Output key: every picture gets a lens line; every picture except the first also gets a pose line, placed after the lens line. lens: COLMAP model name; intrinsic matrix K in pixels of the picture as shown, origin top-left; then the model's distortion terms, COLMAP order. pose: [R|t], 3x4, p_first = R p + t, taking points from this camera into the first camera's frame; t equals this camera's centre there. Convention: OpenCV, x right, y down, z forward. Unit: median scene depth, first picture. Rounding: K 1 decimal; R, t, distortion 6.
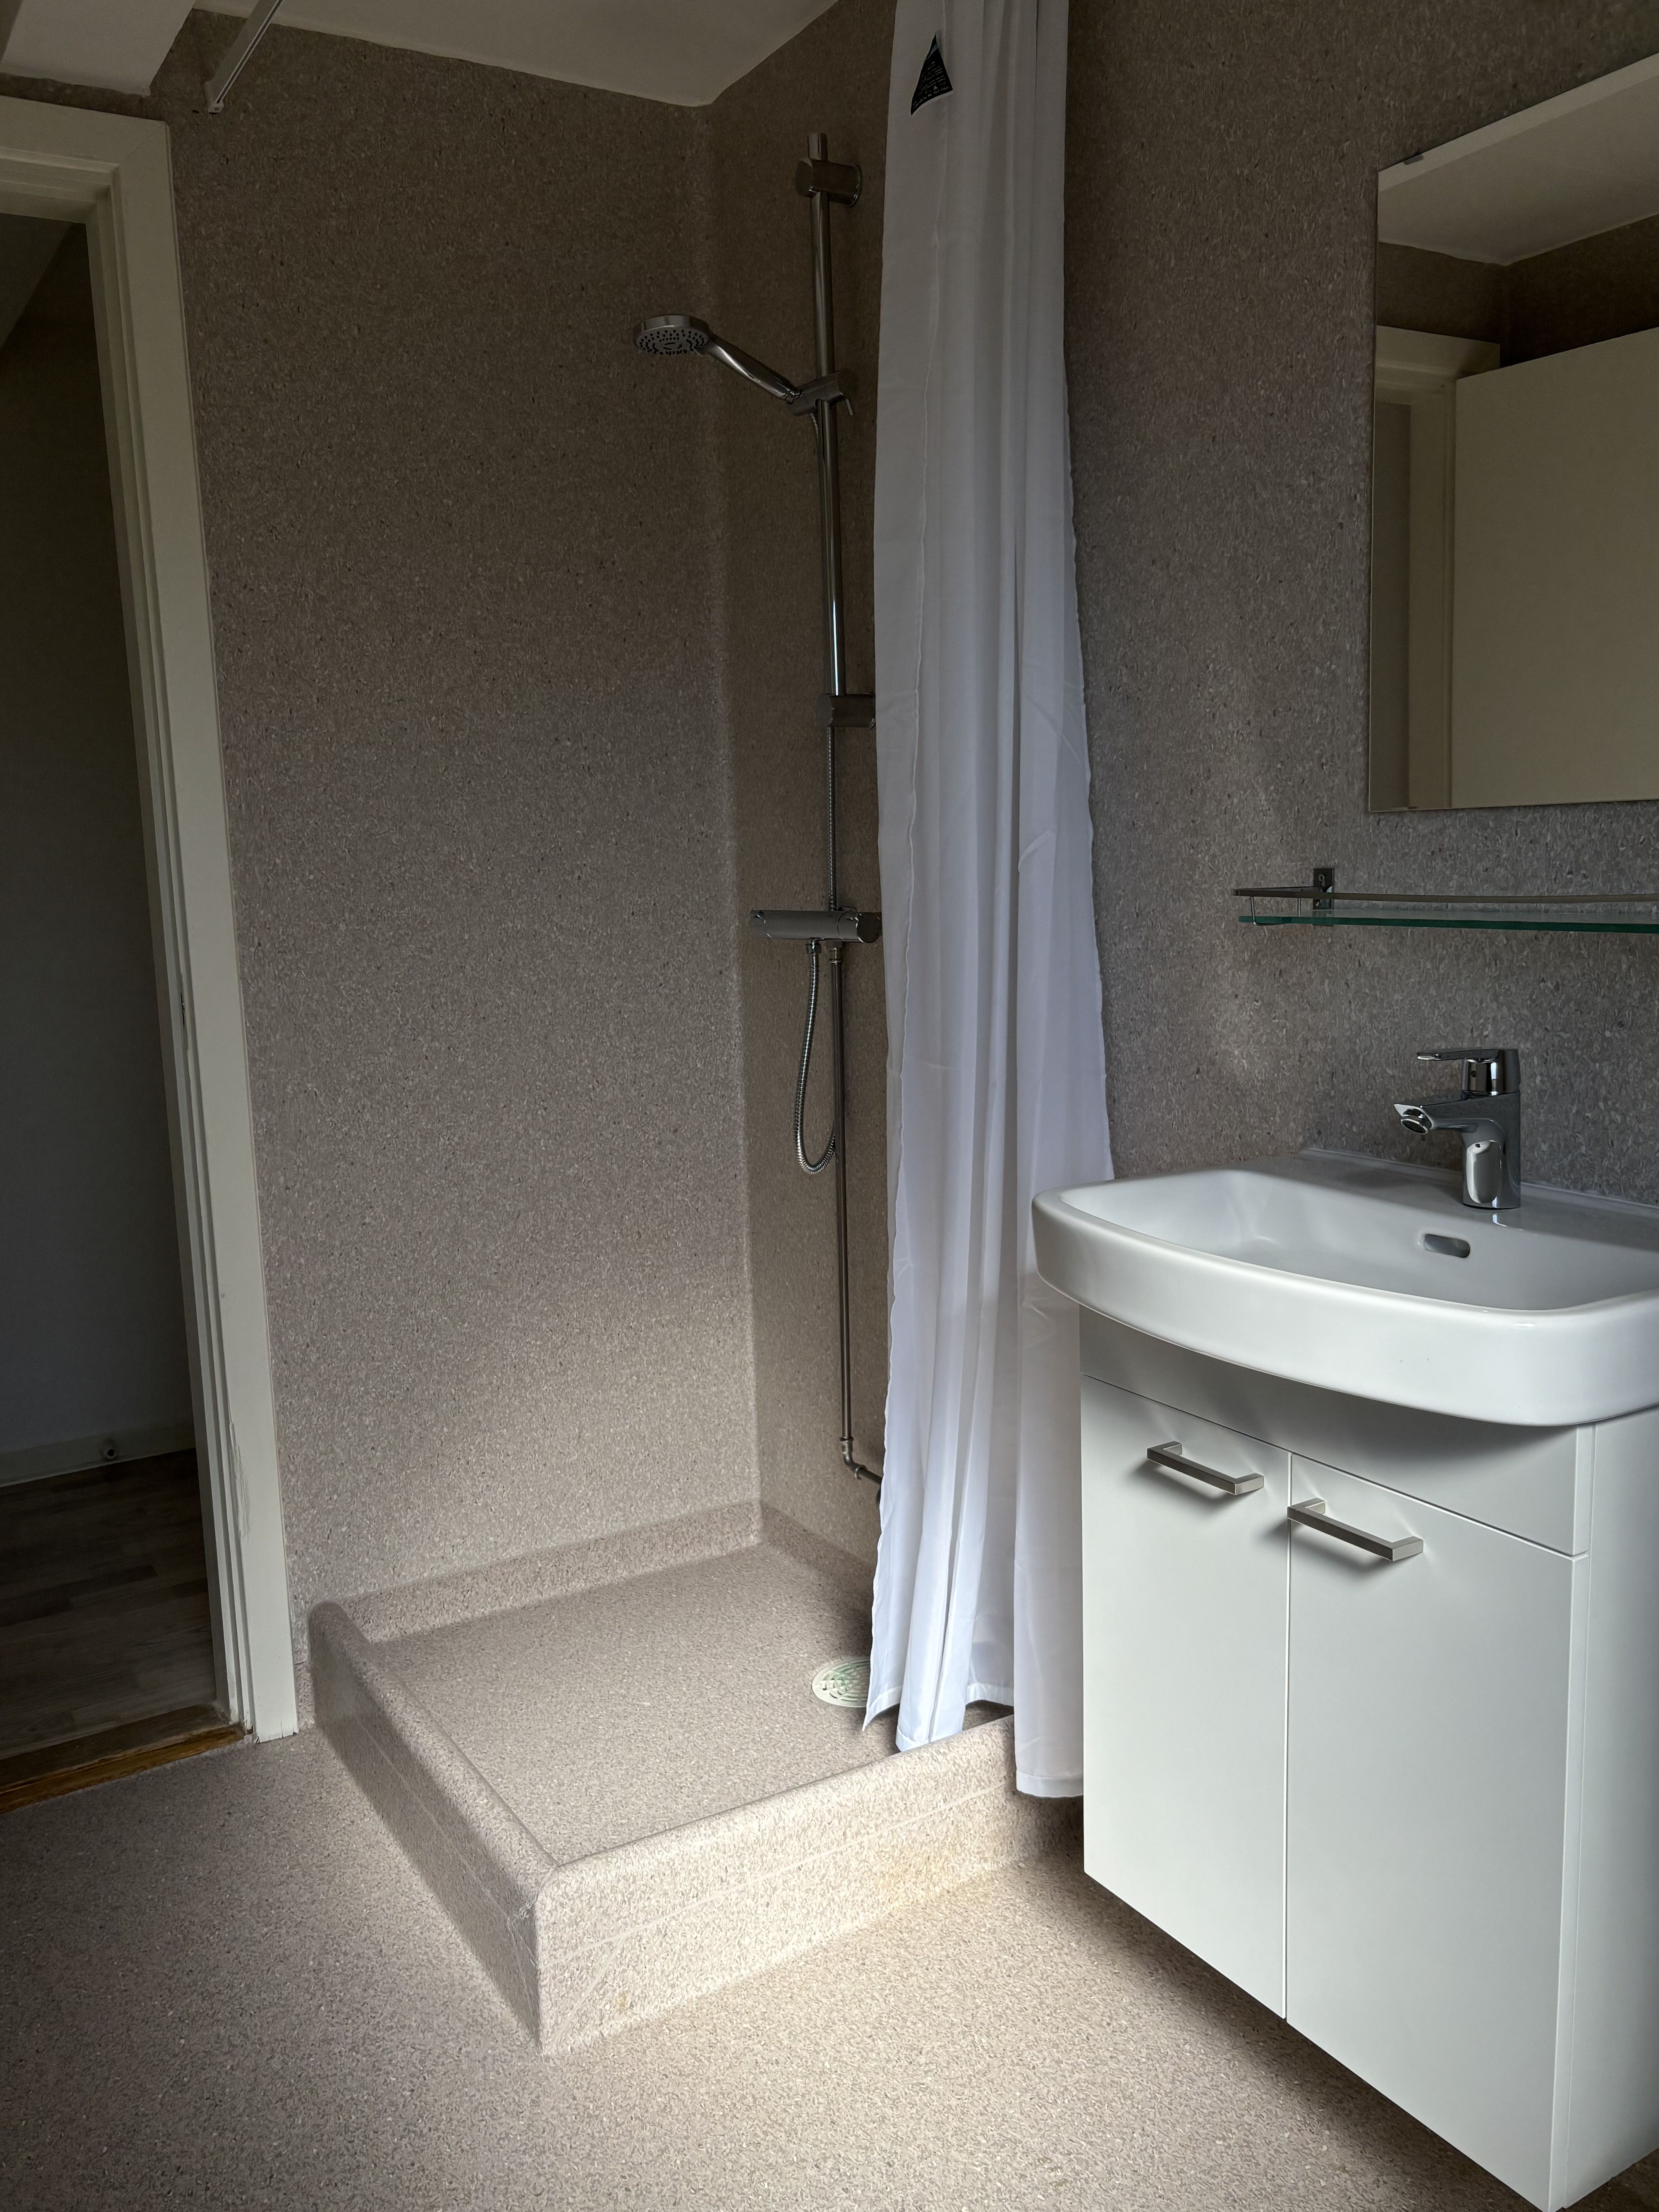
lens RADIAL K [[1774.9, 0, 821.6], [0, 1774.9, 1112.0], [0, 0, 1]] dist [0.053969, -0.057328]
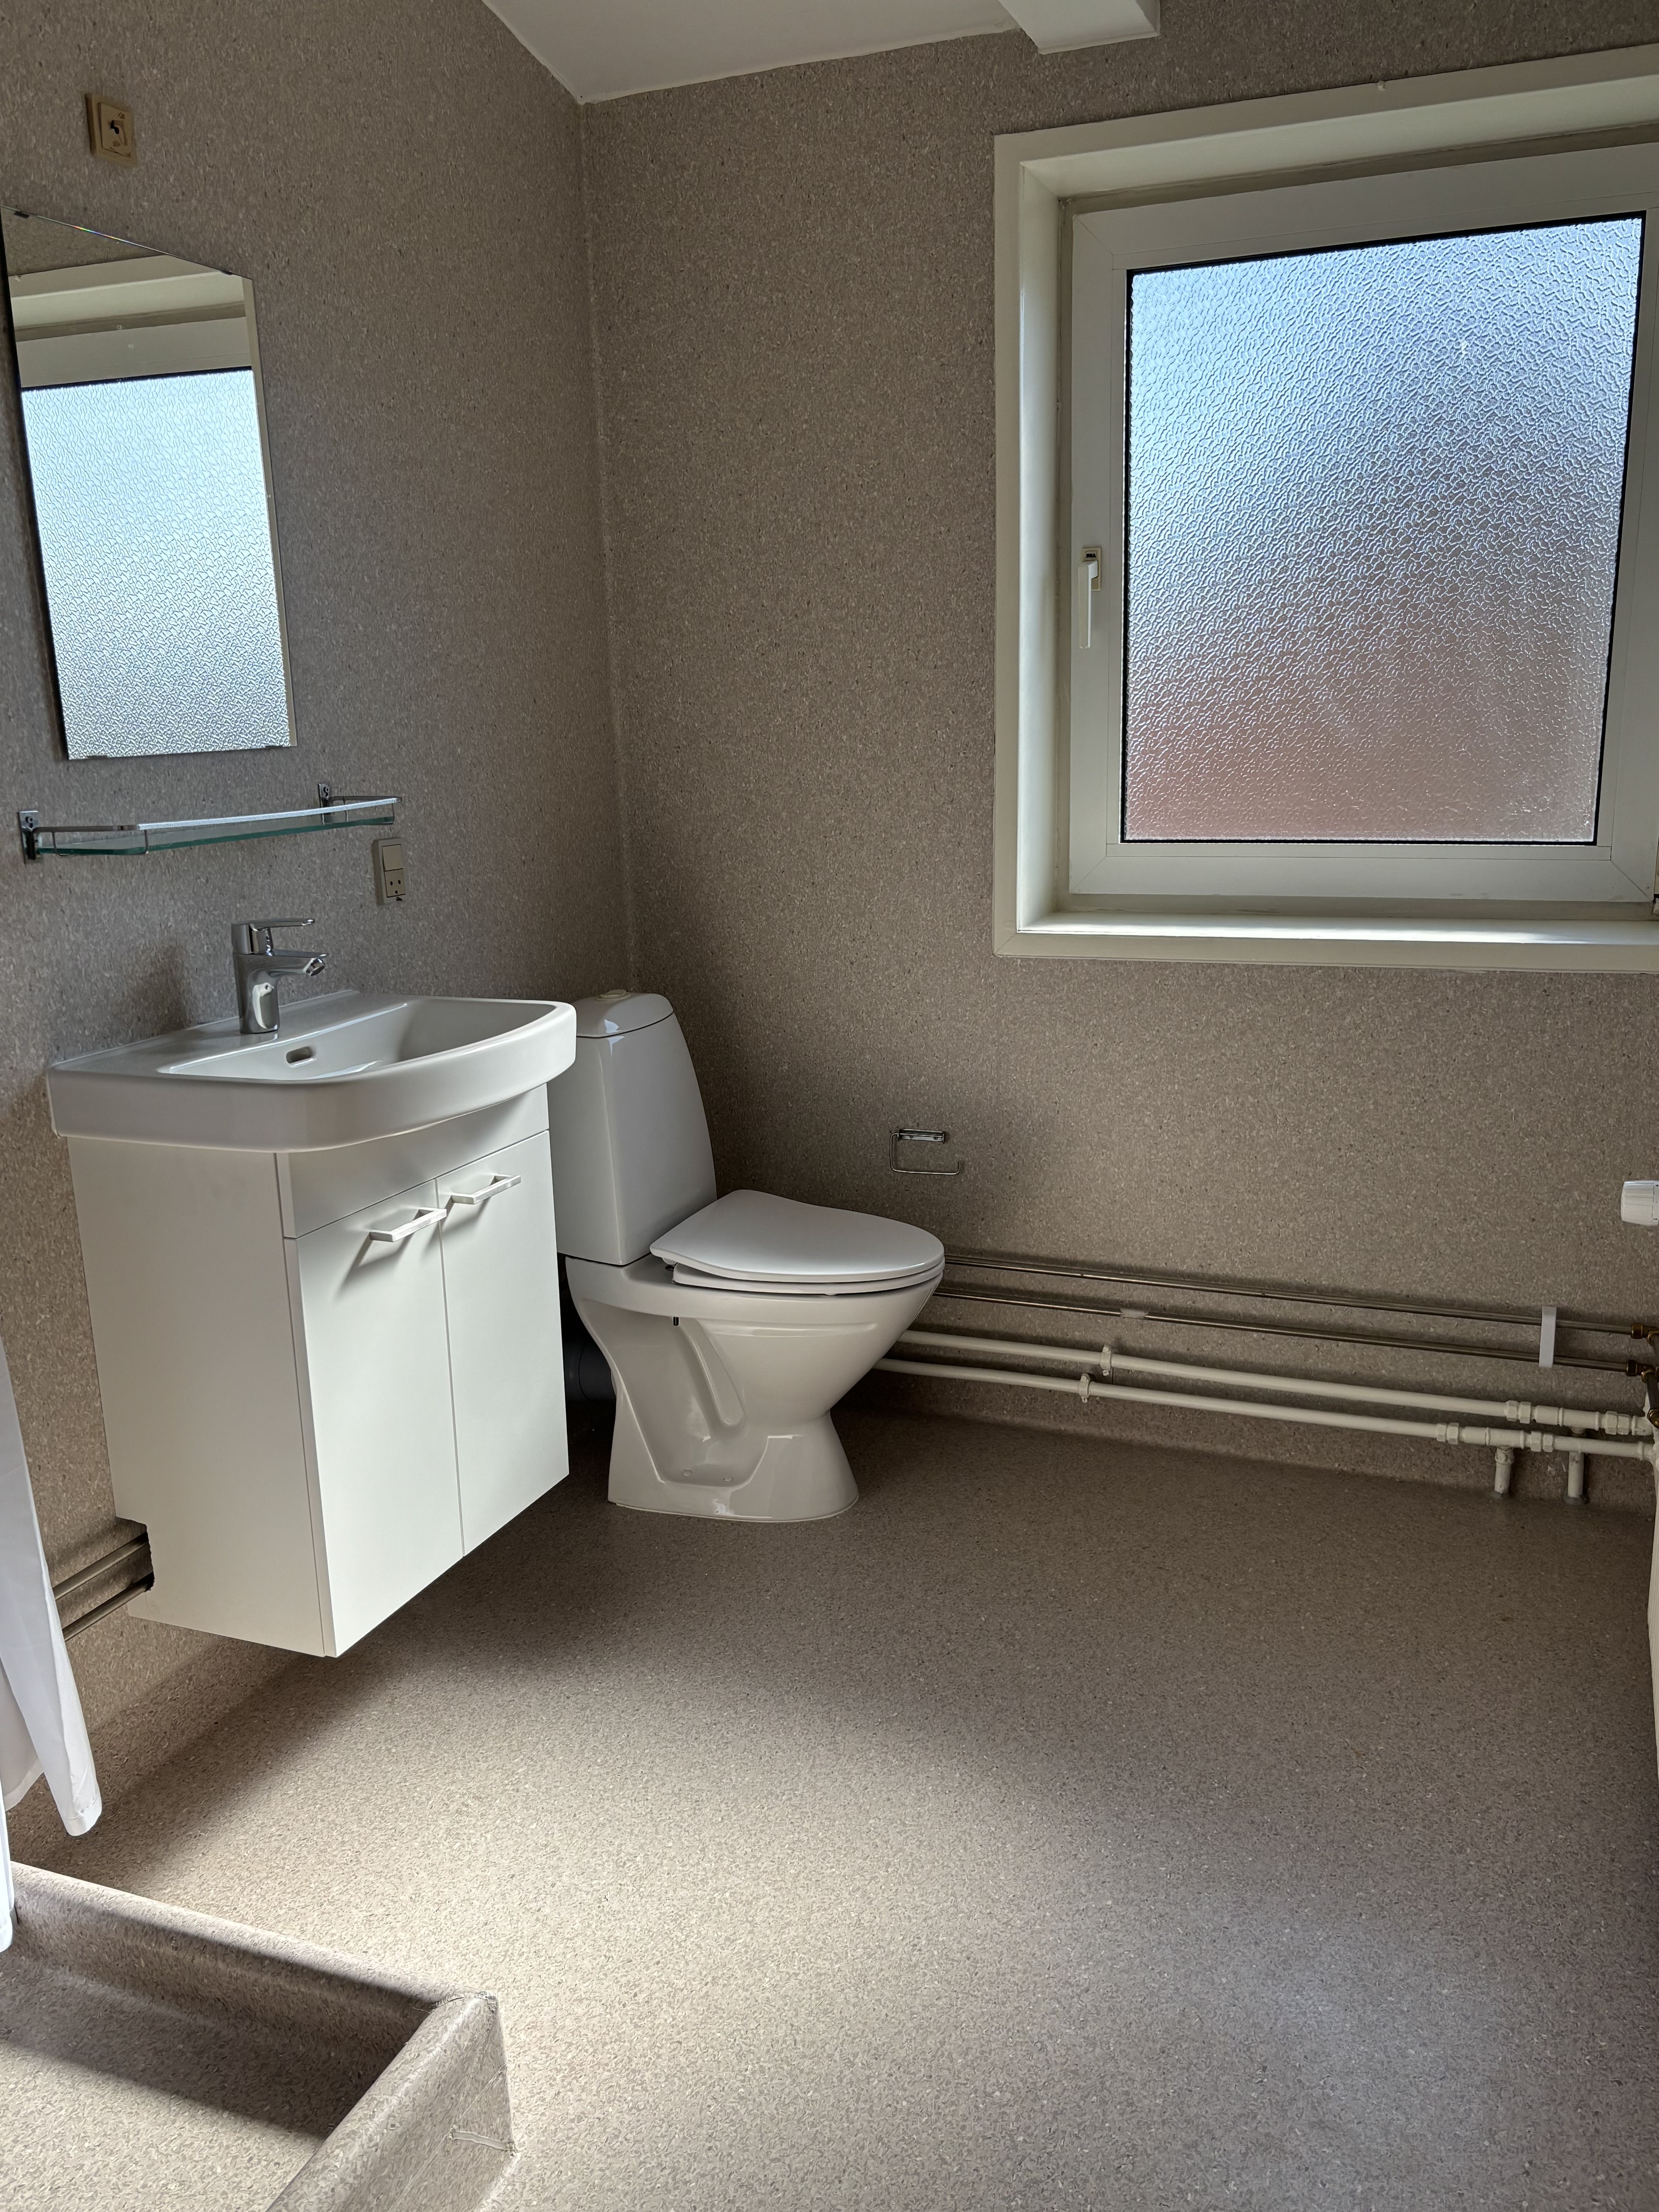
lens RADIAL K [[1774.9, 0, 828.8], [0, 1774.9, 1104.4], [0, 0, 1]] dist [0.053969, -0.057328]
pose [[-0.594031, -0.135463, 0.792954, -0.936679], [0.164535, 0.944422, 0.284597, -0.202227], [-0.787436, 0.299528, -0.538728, 1.279287]]
